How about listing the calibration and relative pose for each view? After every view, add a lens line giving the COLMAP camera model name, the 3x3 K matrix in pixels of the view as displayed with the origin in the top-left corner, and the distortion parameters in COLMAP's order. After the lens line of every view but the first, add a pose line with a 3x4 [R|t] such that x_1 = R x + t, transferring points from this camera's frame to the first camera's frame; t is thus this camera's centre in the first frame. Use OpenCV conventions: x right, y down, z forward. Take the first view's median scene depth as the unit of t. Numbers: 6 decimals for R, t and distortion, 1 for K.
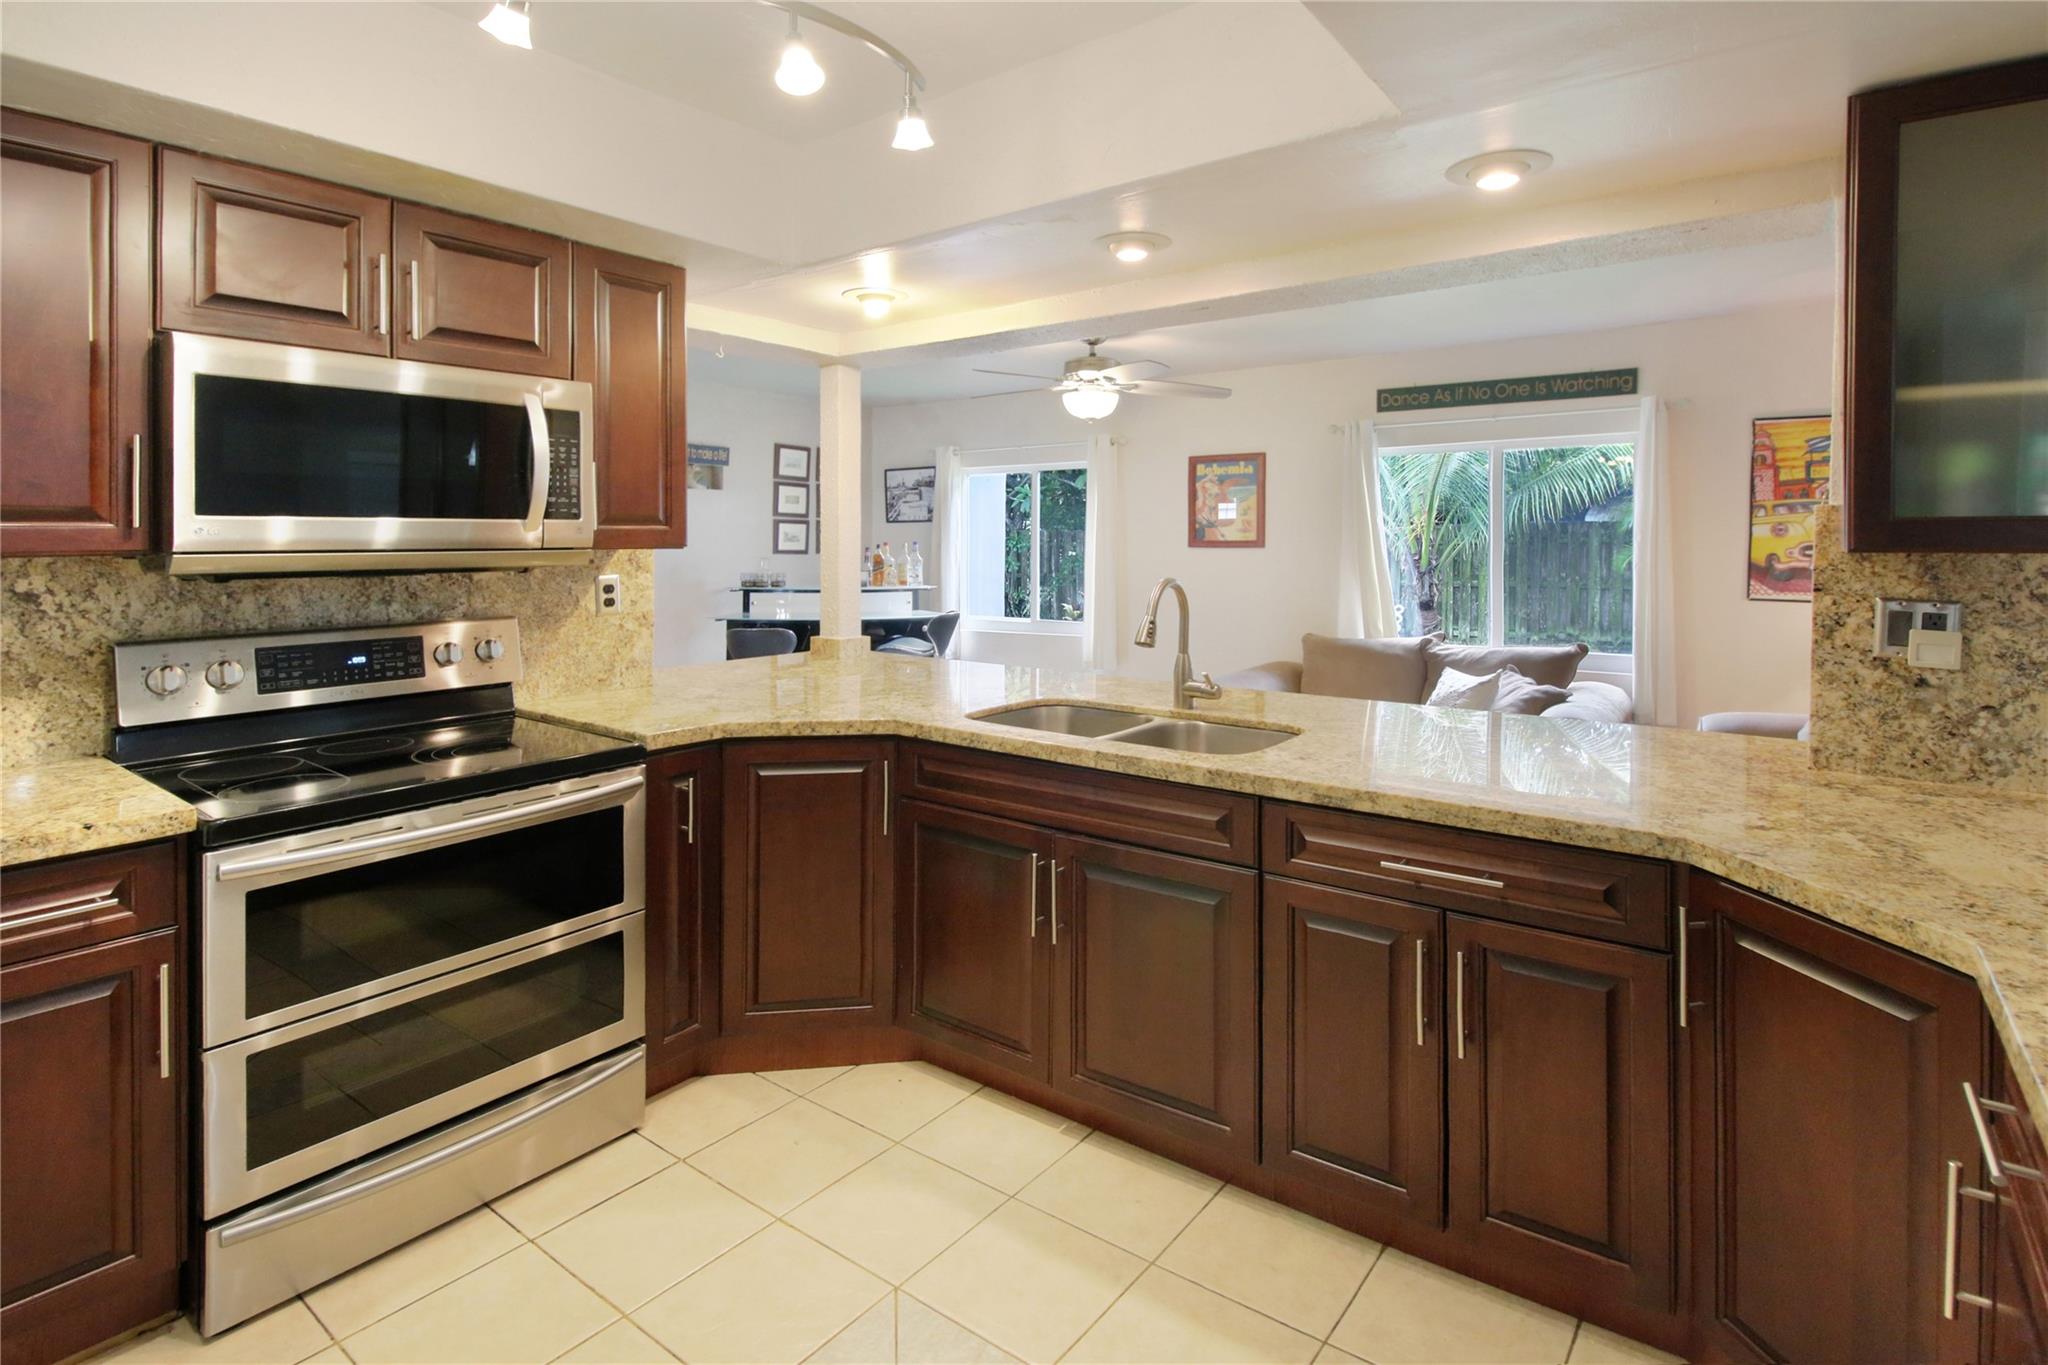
lens RADIAL K [[1010.1, 0, 1032.1], [0, 1010.1, 554.9], [0, 0, 1]] dist [-0.004977, -0.002562]
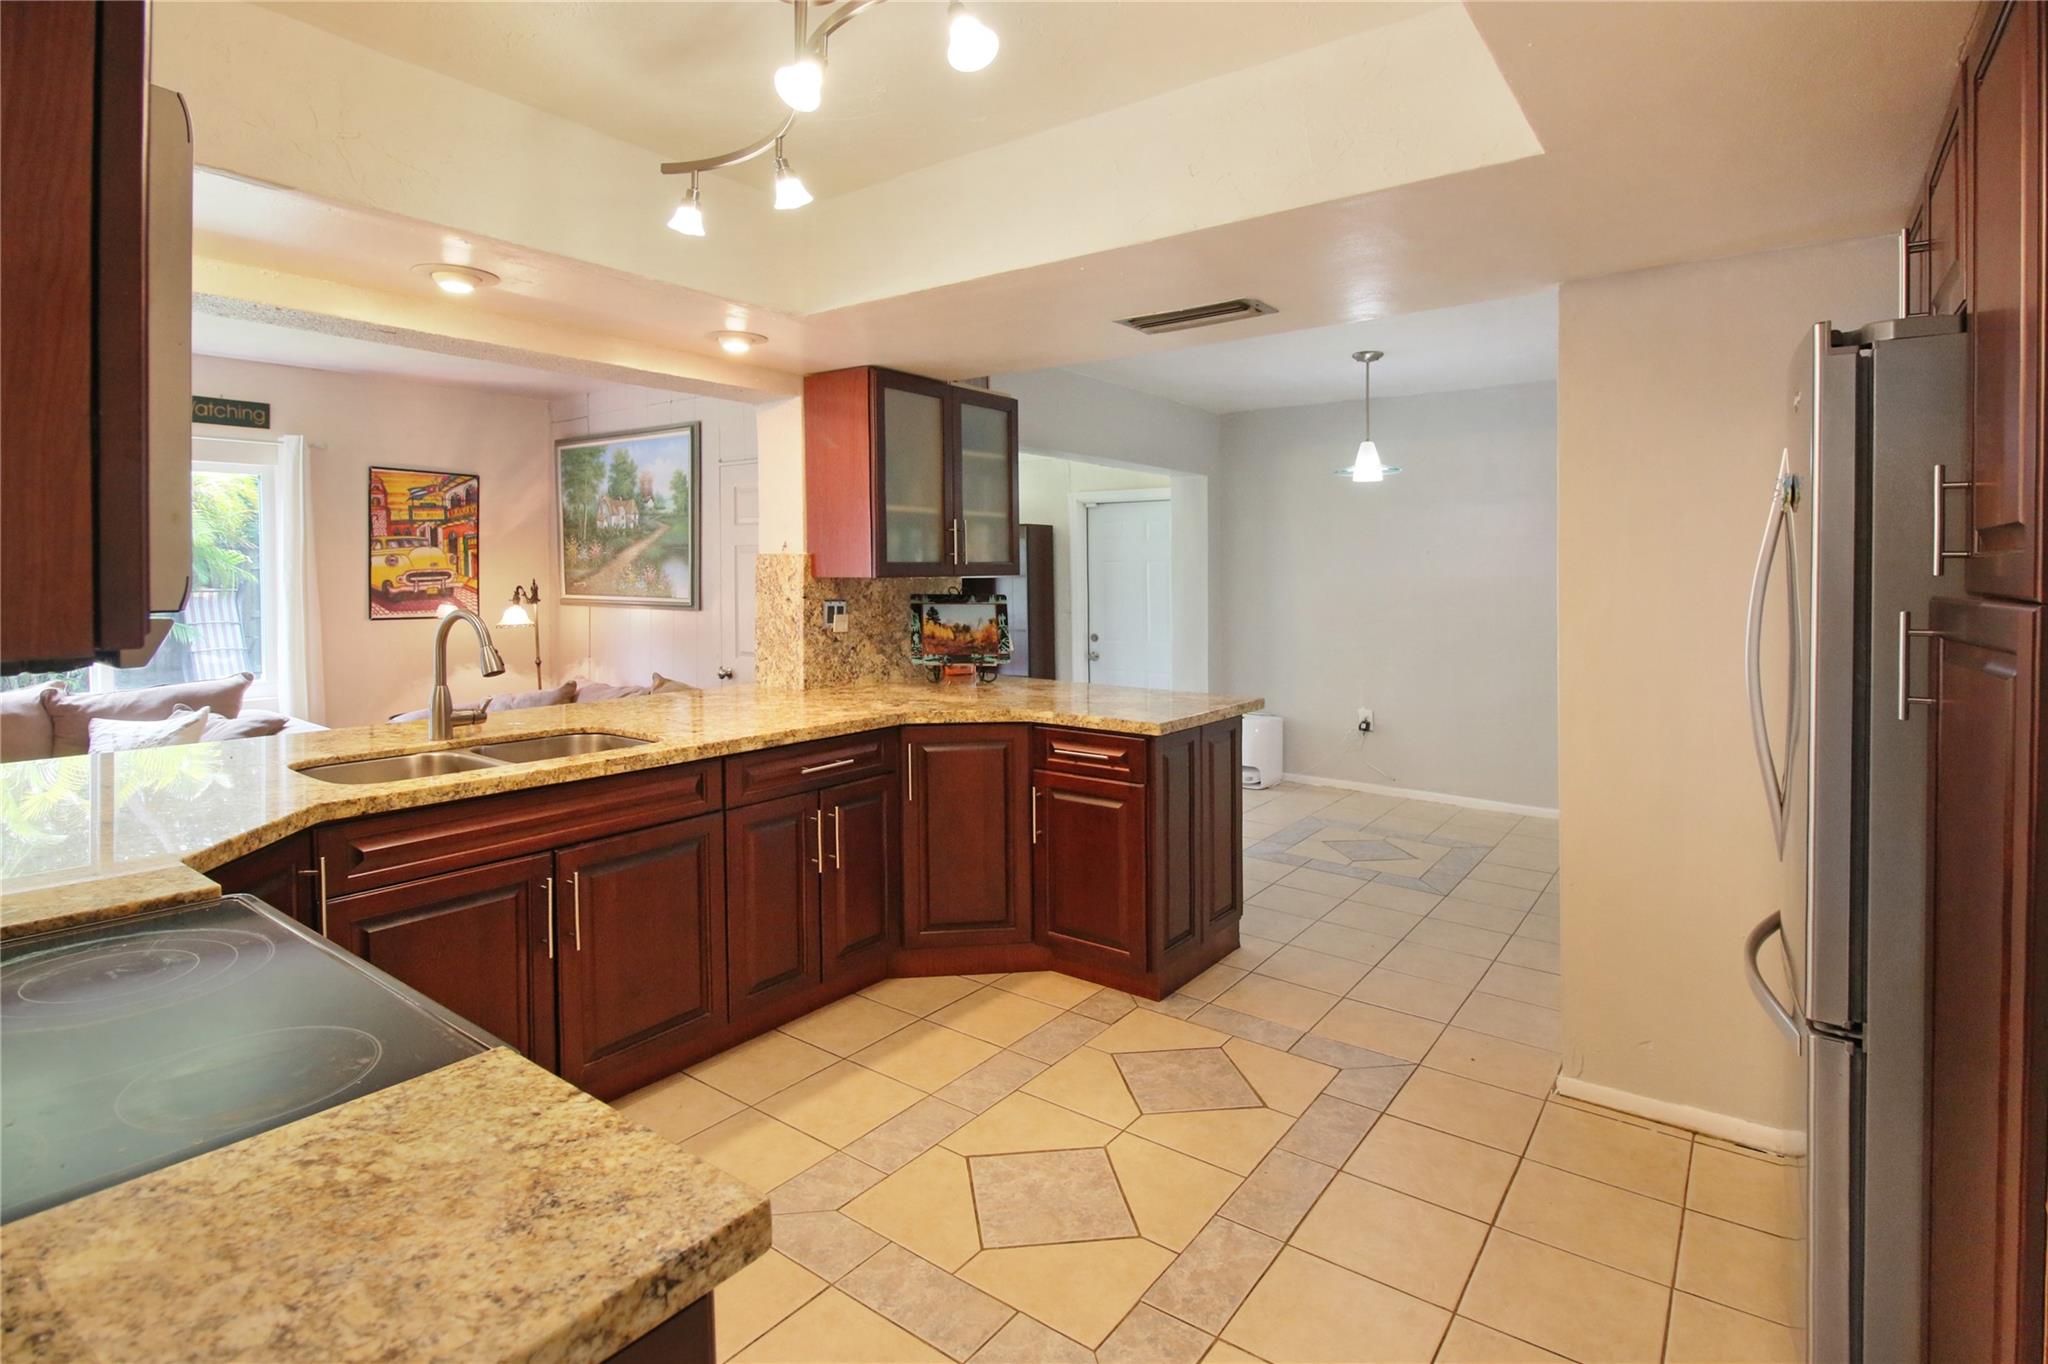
lens RADIAL K [[1010.1, 0, 1014.5], [0, 1010.1, 598.4], [0, 0, 1]] dist [-0.004977, -0.002562]
pose [[0.002929, -0.027968, 0.999605, -0.882201], [0.011172, 0.999547, 0.027934, -0.009458], [-0.999933, 0.011085, 0.003240, 0.453858]]
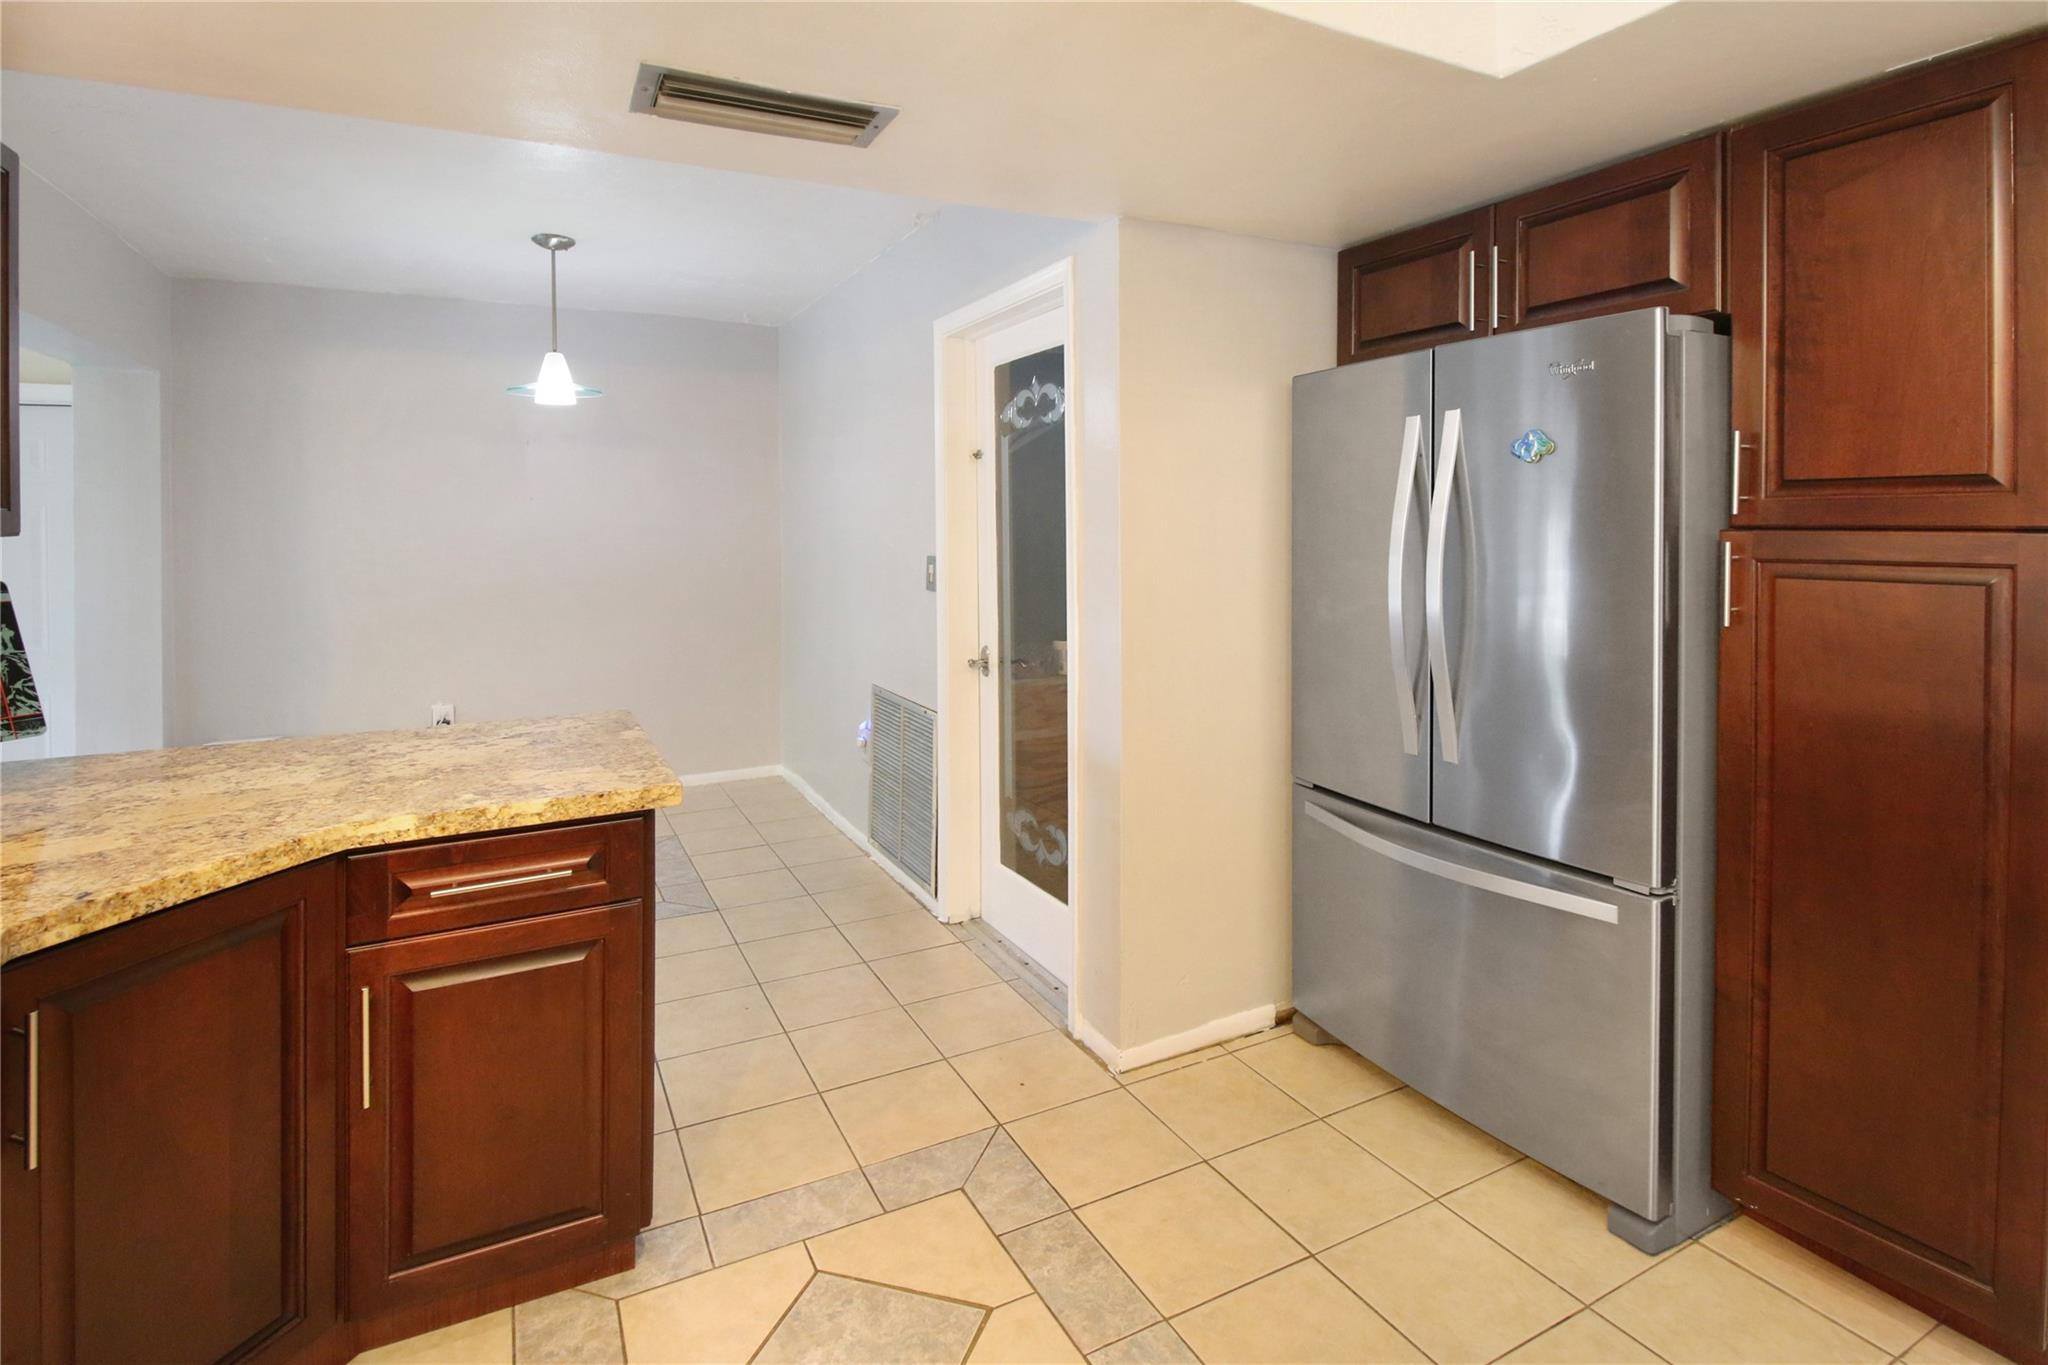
lens RADIAL K [[1010.1, 0, 1037.6], [0, 1010.1, 500.1], [0, 0, 1]] dist [-0.004977, -0.002562]
pose [[-0.900755, 0.014420, 0.434088, -0.258454], [0.015669, 0.999877, -0.000702, -0.018109], [-0.434045, 0.006169, -0.900870, 0.788799]]
